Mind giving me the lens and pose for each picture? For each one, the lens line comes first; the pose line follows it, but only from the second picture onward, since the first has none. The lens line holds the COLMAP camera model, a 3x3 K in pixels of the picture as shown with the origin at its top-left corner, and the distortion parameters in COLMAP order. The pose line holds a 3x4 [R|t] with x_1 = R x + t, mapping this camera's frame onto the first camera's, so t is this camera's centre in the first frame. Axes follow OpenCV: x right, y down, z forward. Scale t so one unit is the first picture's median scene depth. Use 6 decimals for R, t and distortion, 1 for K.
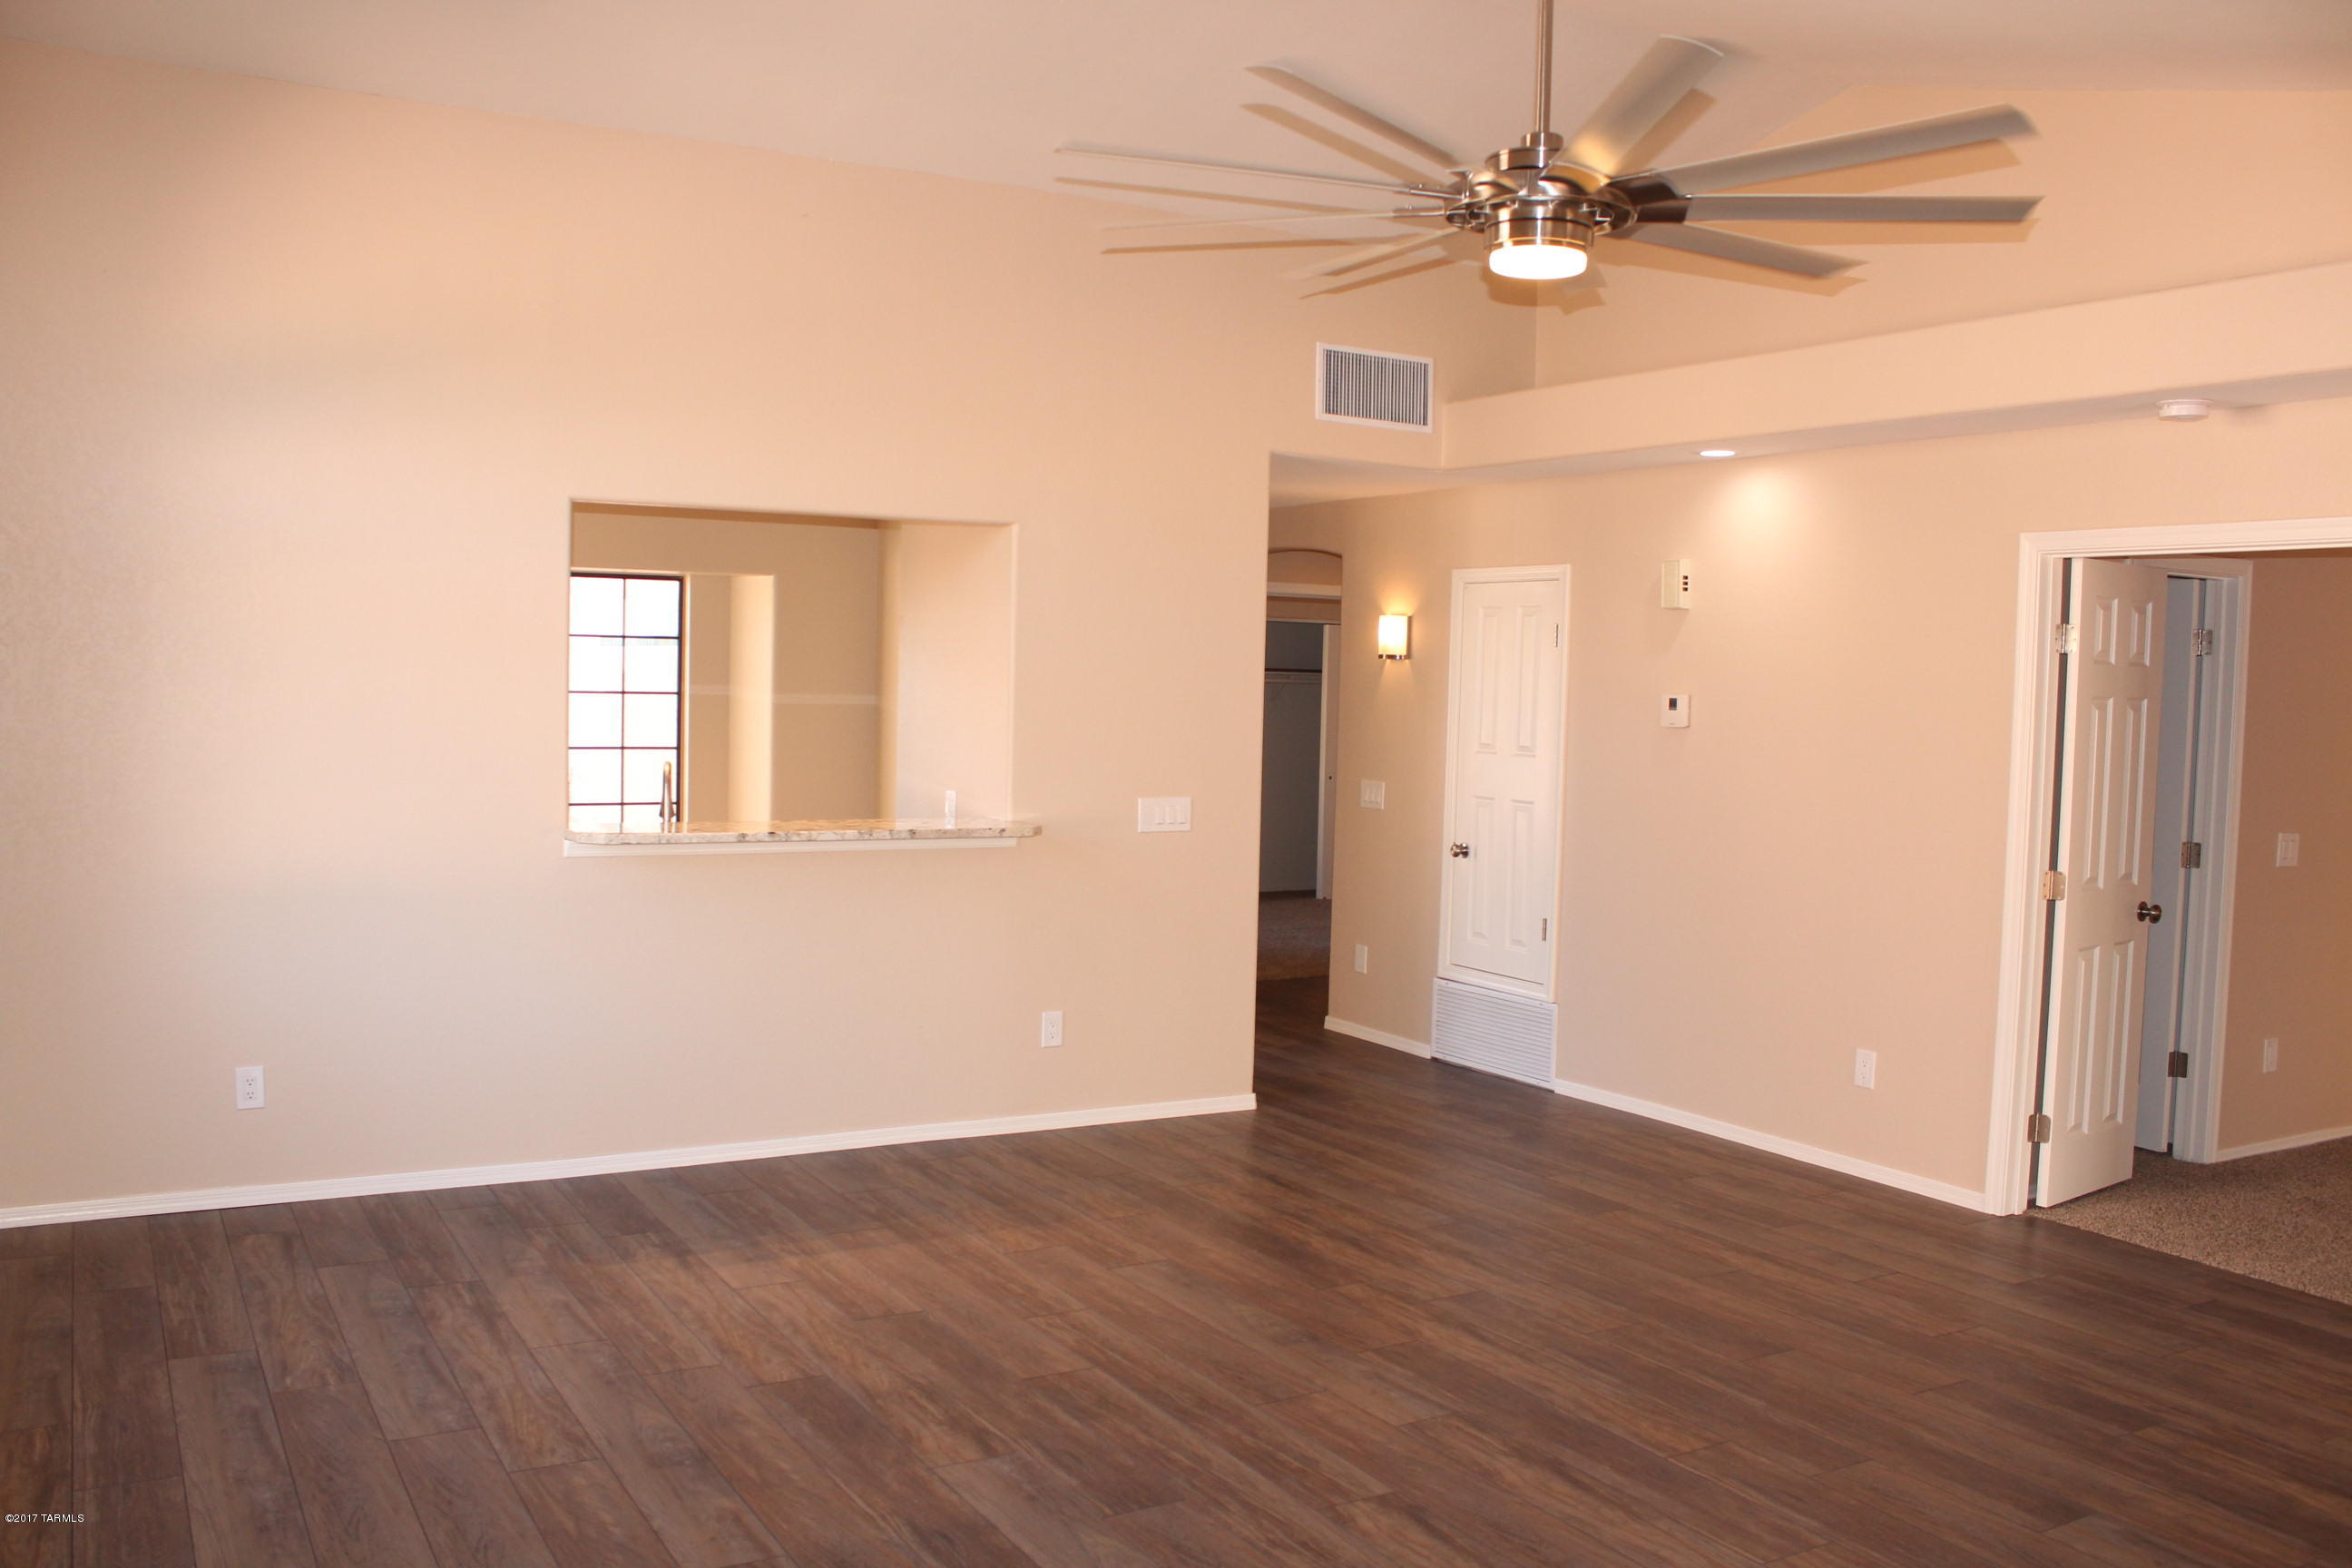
lens RADIAL K [[1978.3, 0, 1163.2], [0, 1978.3, 790.4], [0, 0, 1]] dist [-0.164664, 0.152729]
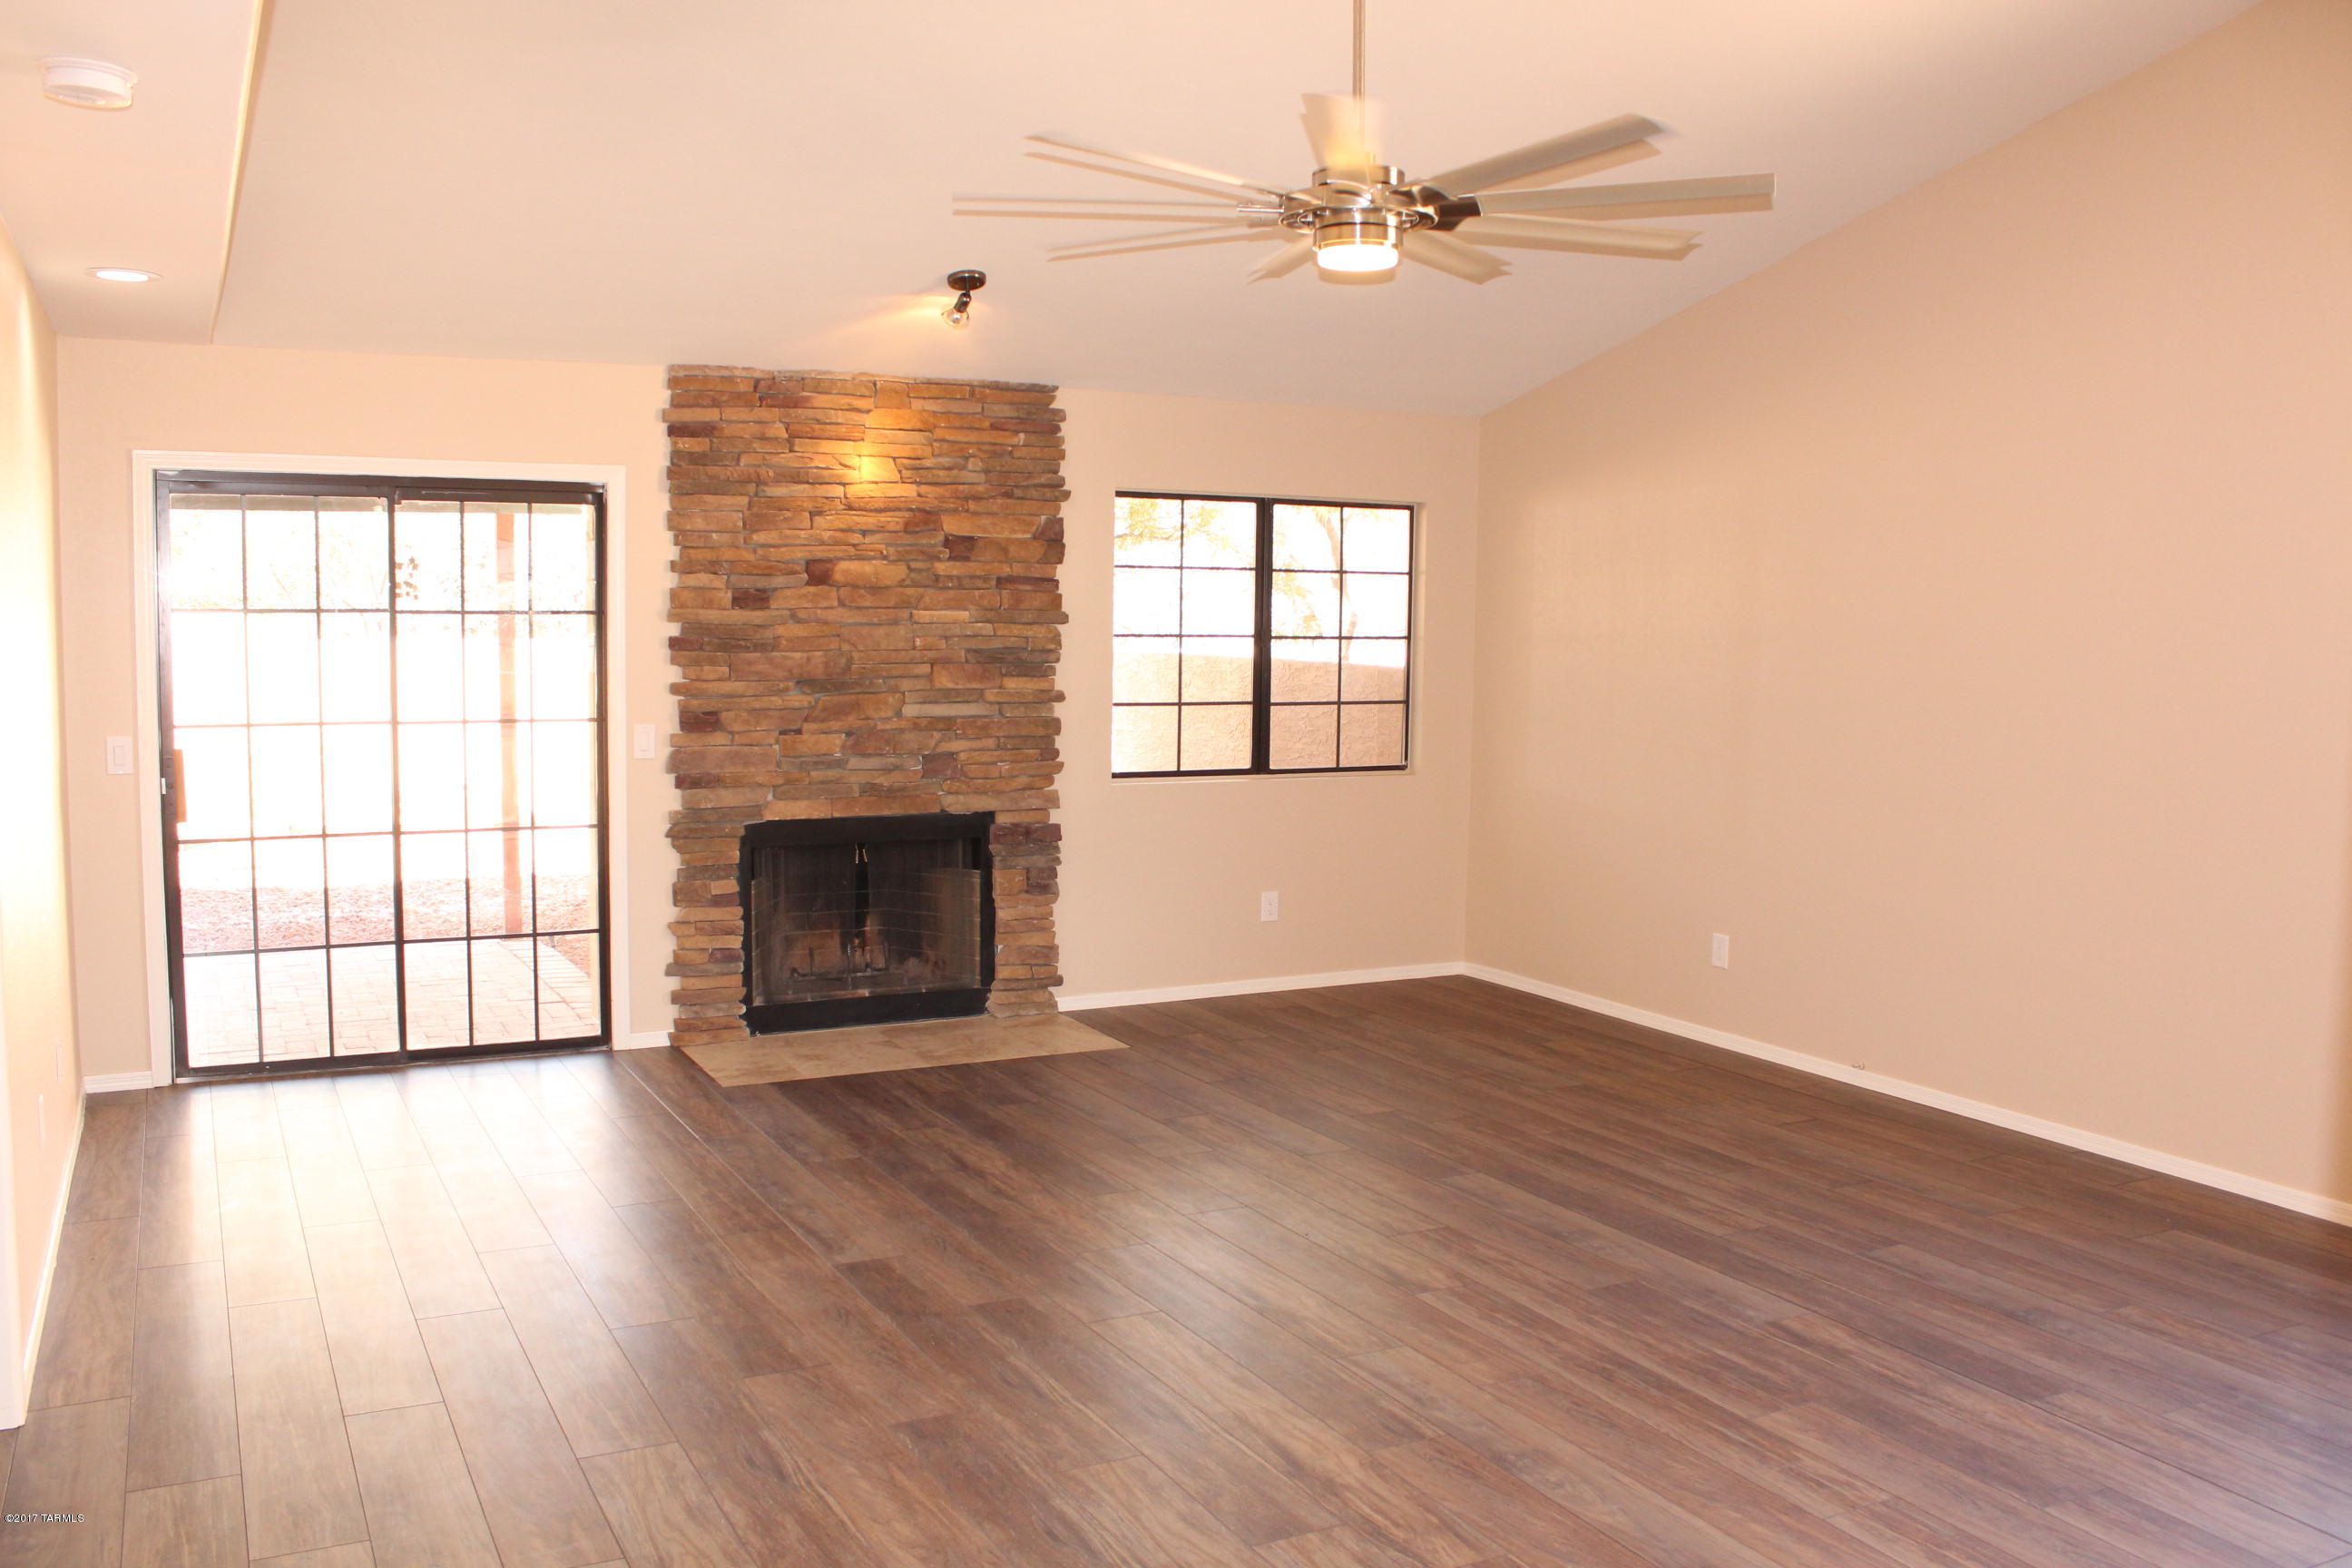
lens RADIAL K [[1973.9, 0, 1164.0], [0, 1973.9, 788.0], [0, 0, 1]] dist [-0.165472, 0.155122]
pose [[-0.998310, -0.043069, 0.039020, 0.217121], [-0.036786, 0.988085, 0.149451, -0.105478], [-0.044992, 0.147763, -0.987999, 1.947089]]
